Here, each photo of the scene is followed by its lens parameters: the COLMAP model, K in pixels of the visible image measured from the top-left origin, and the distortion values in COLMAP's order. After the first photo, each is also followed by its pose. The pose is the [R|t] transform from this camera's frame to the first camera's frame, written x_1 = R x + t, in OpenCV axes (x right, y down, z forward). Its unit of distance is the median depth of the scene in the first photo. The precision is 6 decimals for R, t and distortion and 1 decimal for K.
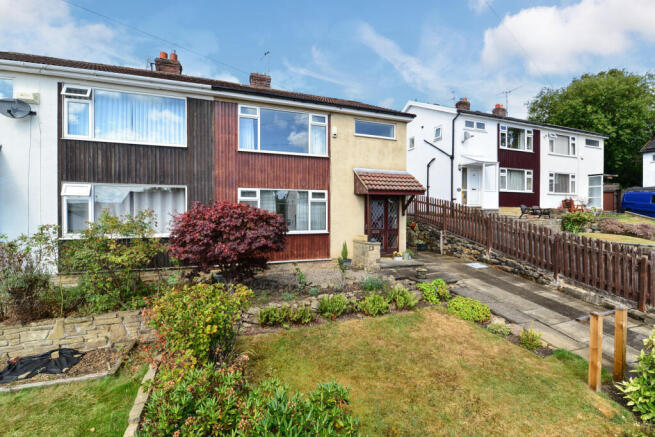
lens RADIAL K [[300.6, 0, 333.9], [0, 300.6, 218.2], [0, 0, 1]] dist [0.003806, -0.001346]
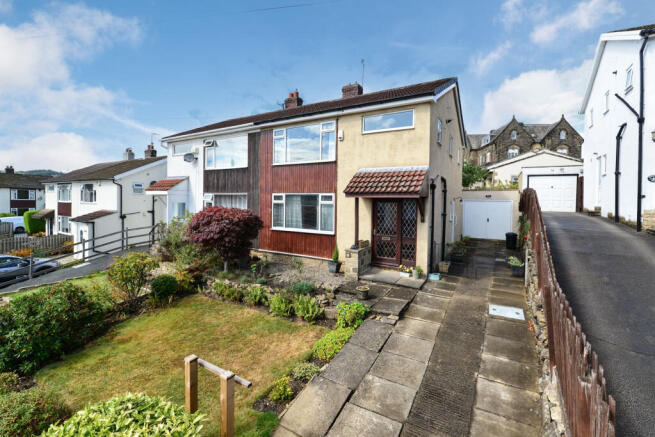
lens RADIAL K [[300.6, 0, 321.6], [0, 300.6, 213.0], [0, 0, 1]] dist [0.003806, -0.001346]
pose [[0.591351, 0.039615, -0.805441, 0.822591], [-0.030699, 0.999175, 0.026604, -0.053104], [0.805830, 0.008994, 0.592079, 0.371810]]
